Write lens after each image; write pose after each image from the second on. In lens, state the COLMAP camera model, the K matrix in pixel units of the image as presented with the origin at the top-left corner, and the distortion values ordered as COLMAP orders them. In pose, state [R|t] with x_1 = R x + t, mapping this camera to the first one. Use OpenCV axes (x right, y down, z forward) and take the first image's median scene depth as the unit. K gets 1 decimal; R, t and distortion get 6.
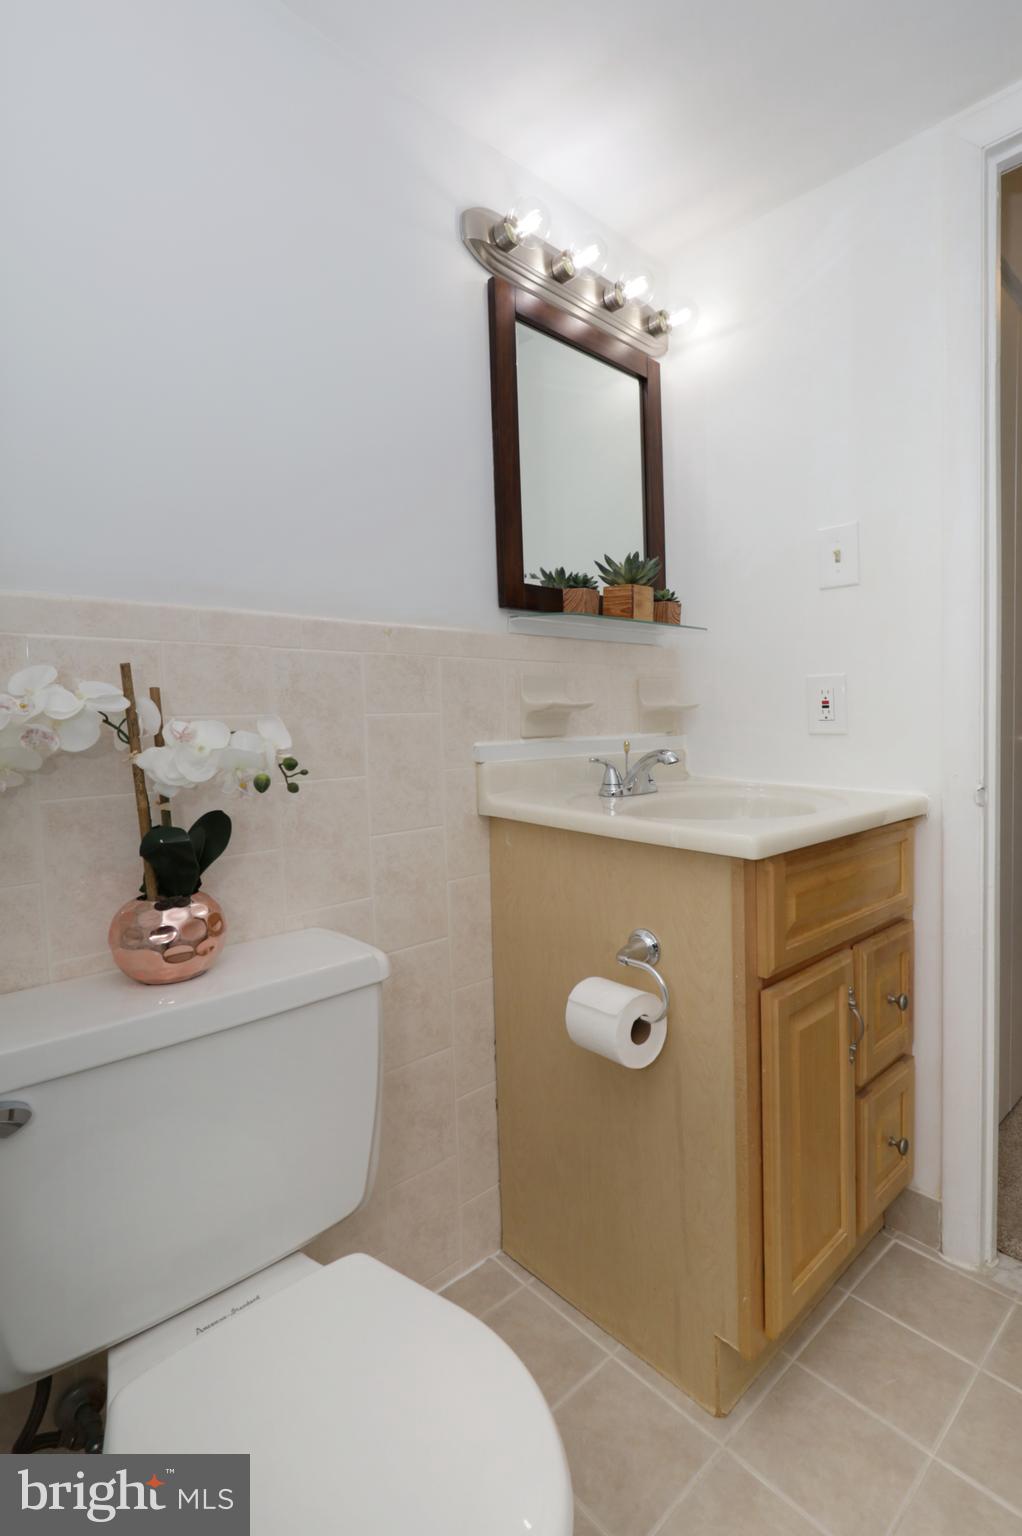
lens RADIAL K [[726.6, 0, 511.0], [0, 726.6, 768.0], [0, 0, 1]] dist [-0.001015, 0.006645]
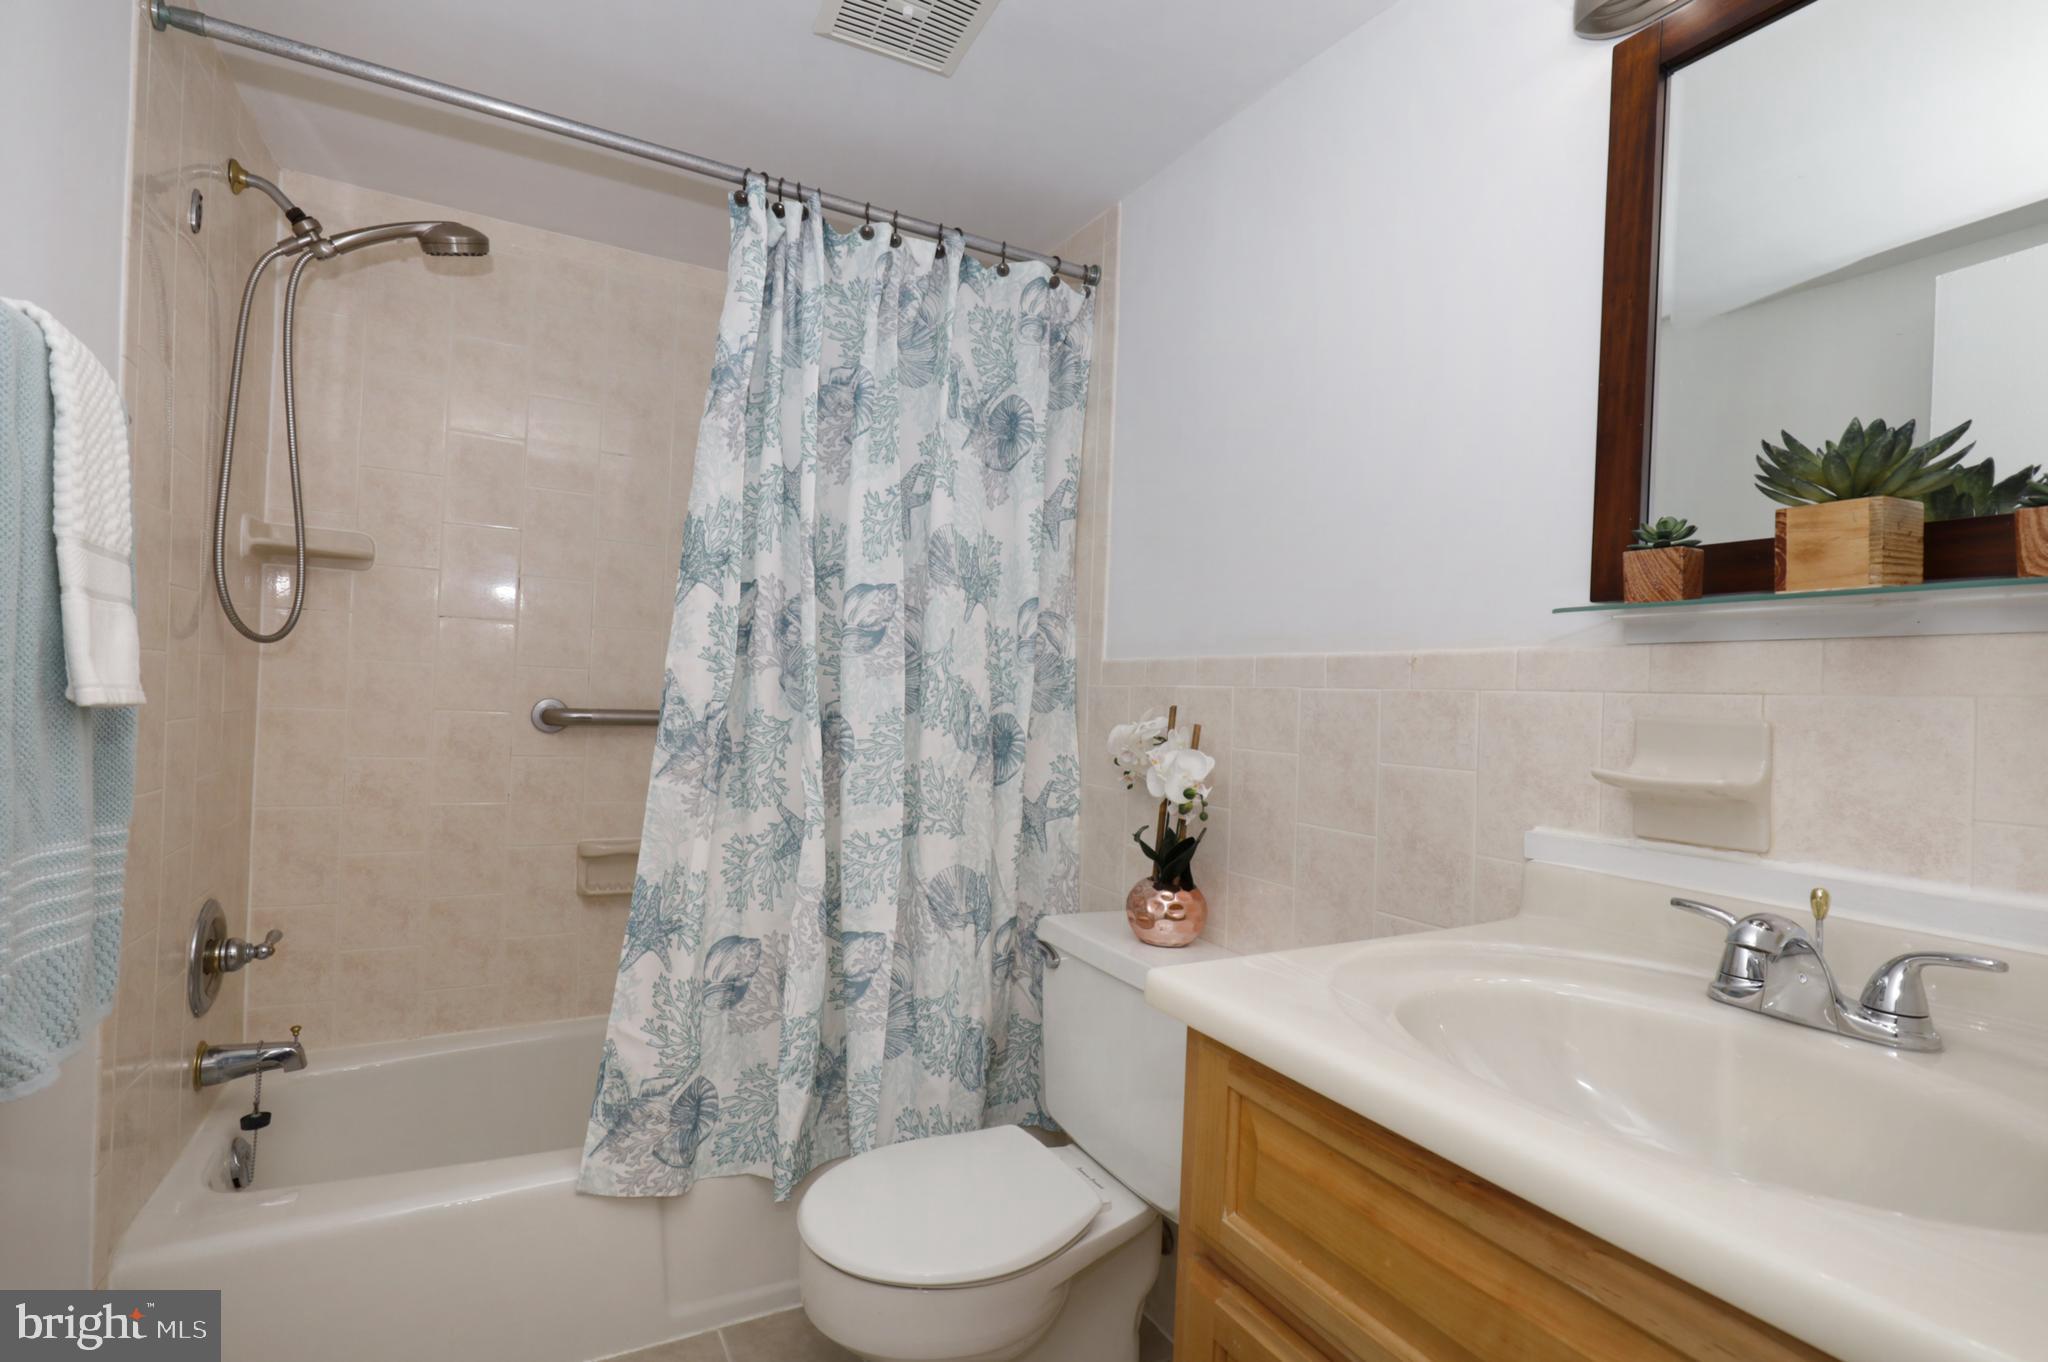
lens RADIAL K [[982.8, 0, 1049.8], [0, 982.8, 705.8], [0, 0, 1]] dist [0.002927, -0.000943]
pose [[-0.227345, 0.009919, -0.973764, 0.970812], [-0.110793, 0.993192, 0.035984, -0.136599], [0.967491, 0.116067, -0.224698, 0.873876]]
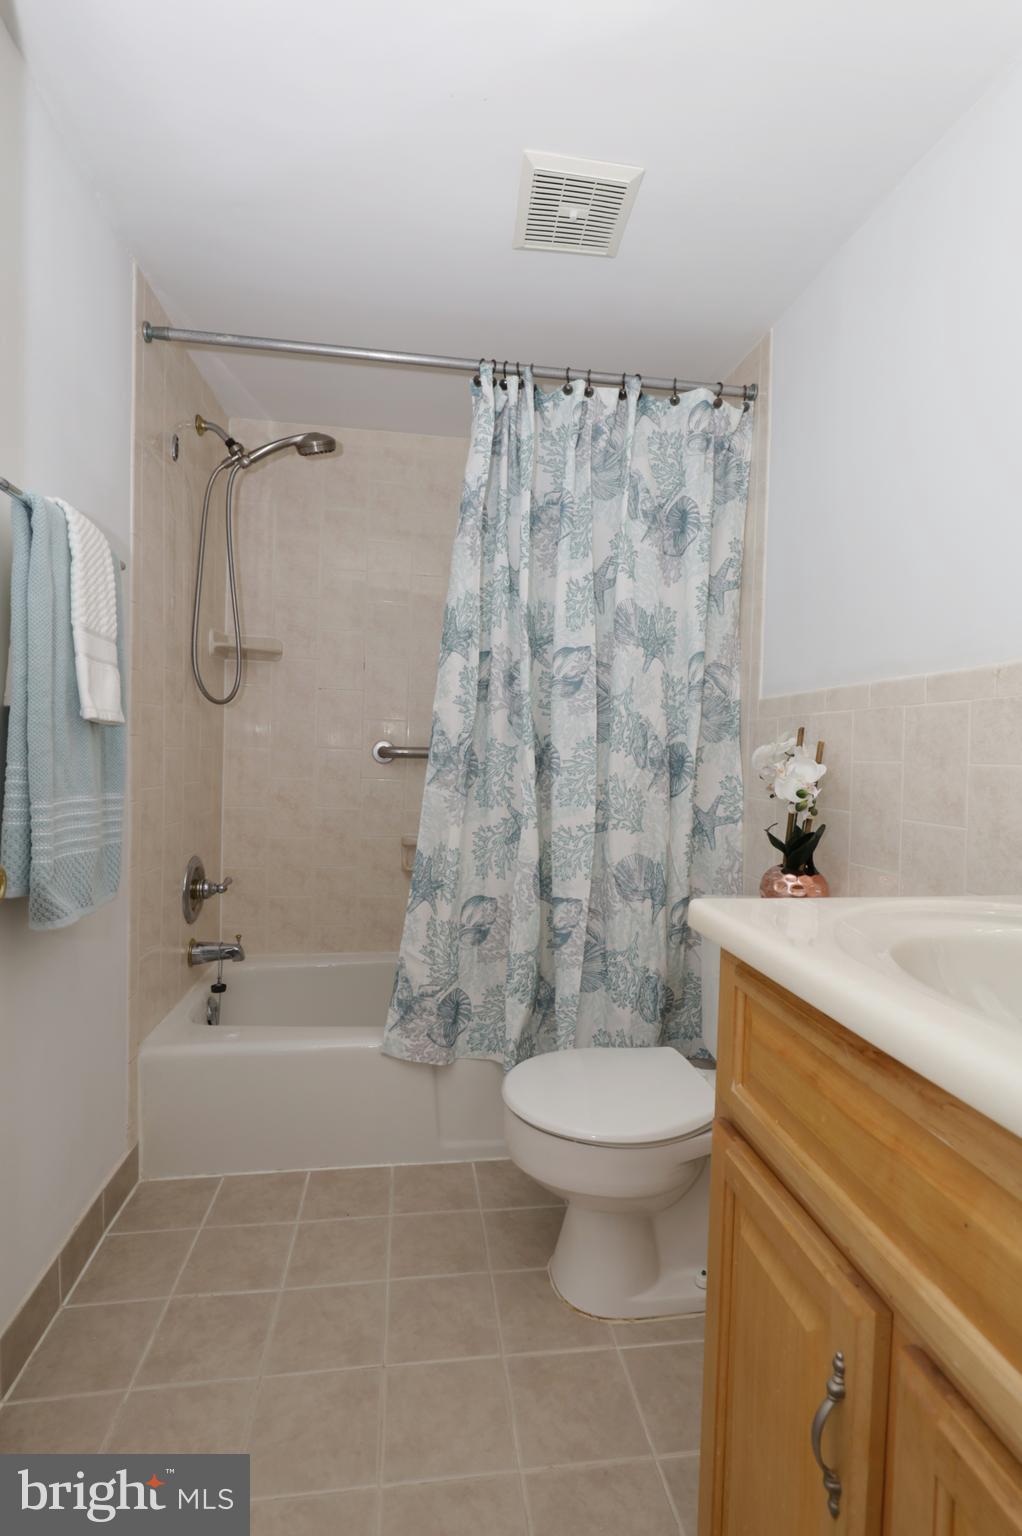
lens RADIAL K [[737.1, 0, 513.0], [0, 737.1, 777.9], [0, 0, 1]] dist [0.002927, -0.000943]
pose [[-0.556665, 0.027928, -0.830267, 0.931369], [-0.083315, 0.992519, 0.089245, -0.091877], [0.826549, 0.118853, -0.550174, 1.033226]]
